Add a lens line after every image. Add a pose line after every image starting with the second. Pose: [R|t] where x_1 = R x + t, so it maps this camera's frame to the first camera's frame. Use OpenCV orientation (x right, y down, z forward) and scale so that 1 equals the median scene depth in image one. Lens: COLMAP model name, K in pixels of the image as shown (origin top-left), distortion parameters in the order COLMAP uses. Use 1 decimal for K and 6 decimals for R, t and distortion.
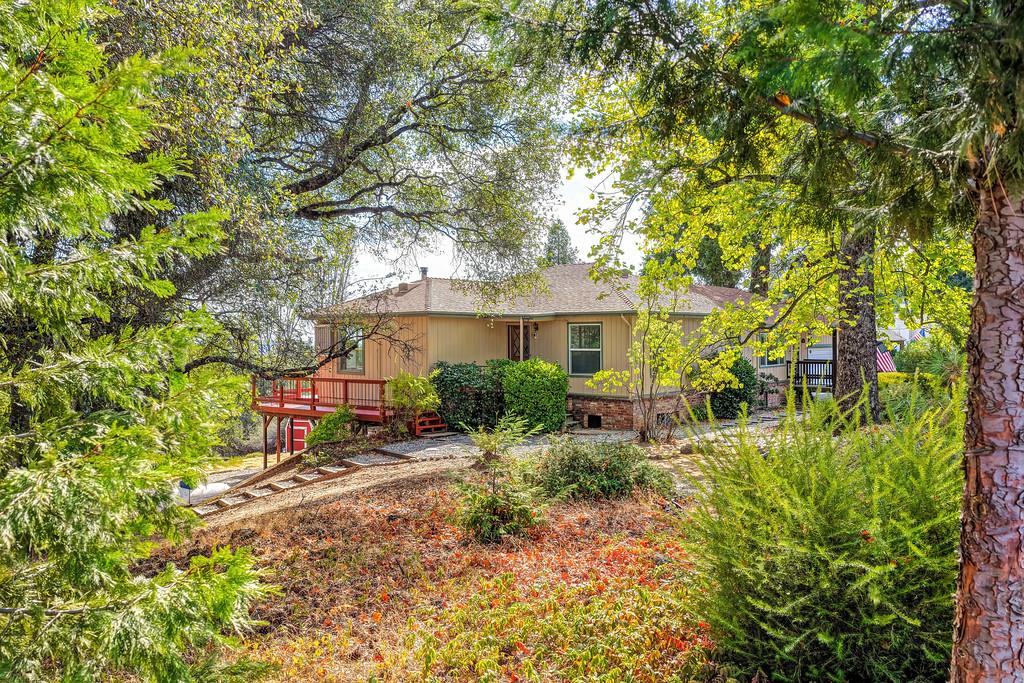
lens RADIAL K [[856.4, 0, 512.0], [0, 856.4, 341.5], [0, 0, 1]] dist [-0.004122, 0.007496]
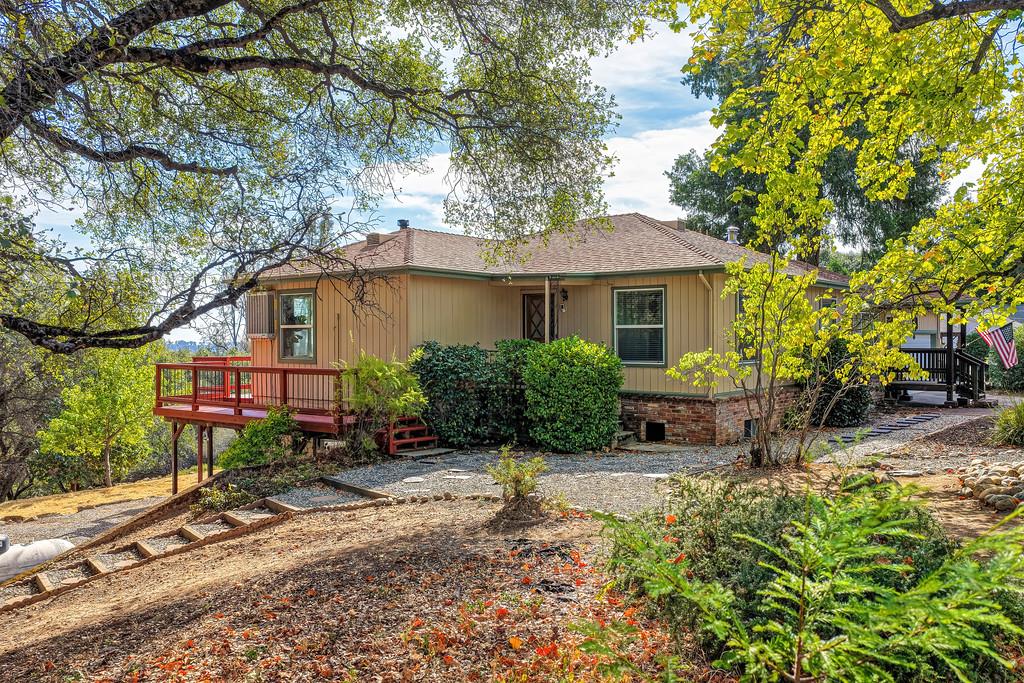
lens RADIAL K [[856.4, 0, 512.0], [0, 856.4, 341.5], [0, 0, 1]] dist [-0.004122, 0.007496]
pose [[0.999771, 0.001487, 0.021329, -0.033247], [-0.001445, 0.999997, -0.001980, 0.025224], [-0.021332, 0.001949, 0.999771, 0.347954]]
